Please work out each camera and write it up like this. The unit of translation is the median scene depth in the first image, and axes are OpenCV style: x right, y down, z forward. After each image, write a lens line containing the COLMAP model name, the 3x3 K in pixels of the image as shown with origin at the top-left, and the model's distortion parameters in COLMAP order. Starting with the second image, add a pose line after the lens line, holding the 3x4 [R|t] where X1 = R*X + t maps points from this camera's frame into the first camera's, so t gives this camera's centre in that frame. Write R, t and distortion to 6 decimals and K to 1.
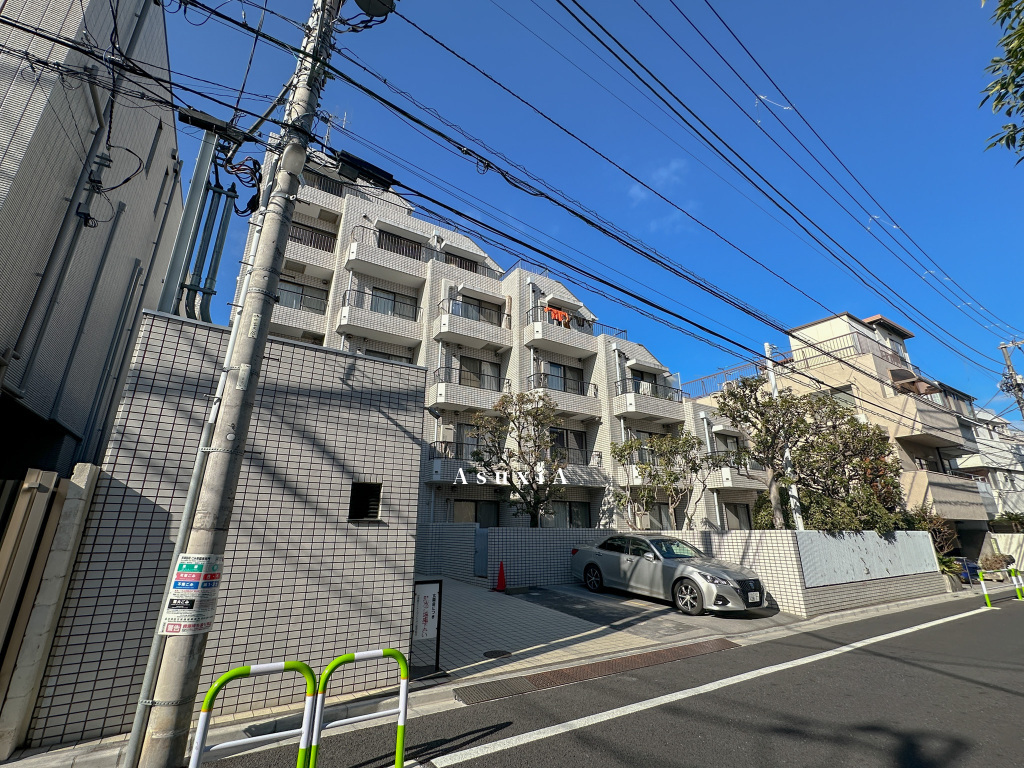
lens RADIAL K [[451.2, 0, 512.9], [0, 451.2, 383.9], [0, 0, 1]] dist [0.001883, 0.000354]
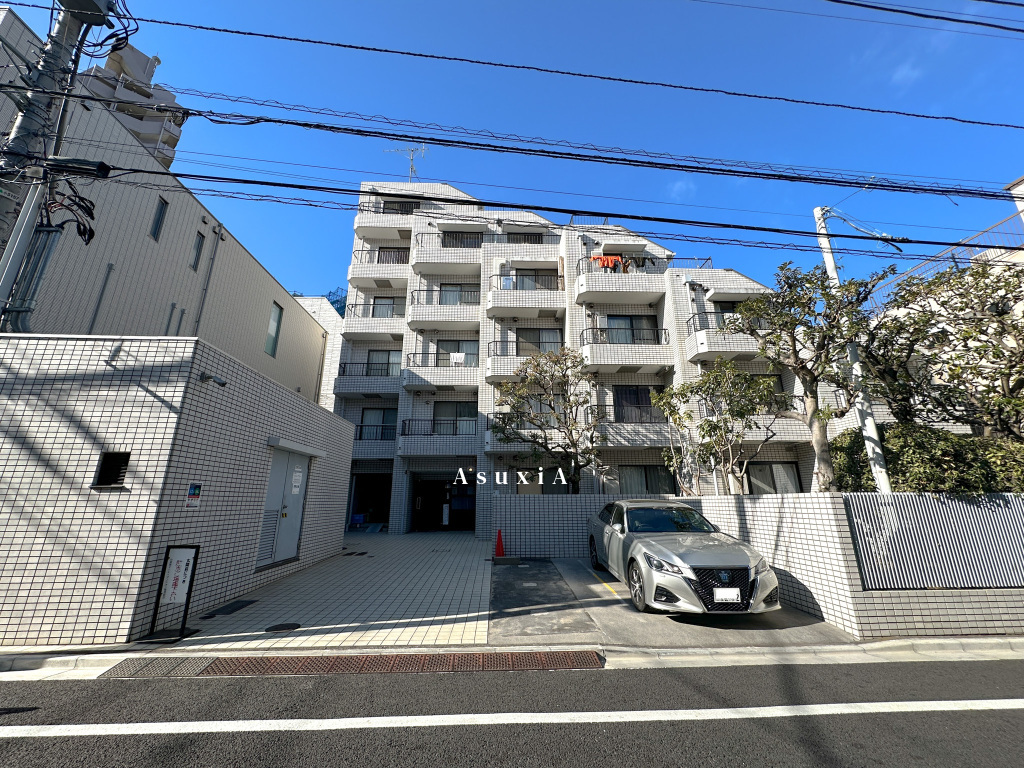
lens RADIAL K [[407.1, 0, 515.4], [0, 407.1, 383.4], [0, 0, 1]] dist [-0.001639, 0.000536]
pose [[0.867463, -0.141068, -0.477083, 0.477975], [0.157792, 0.987459, -0.005074, 0.102816], [0.471815, -0.070878, 0.878844, 0.296007]]
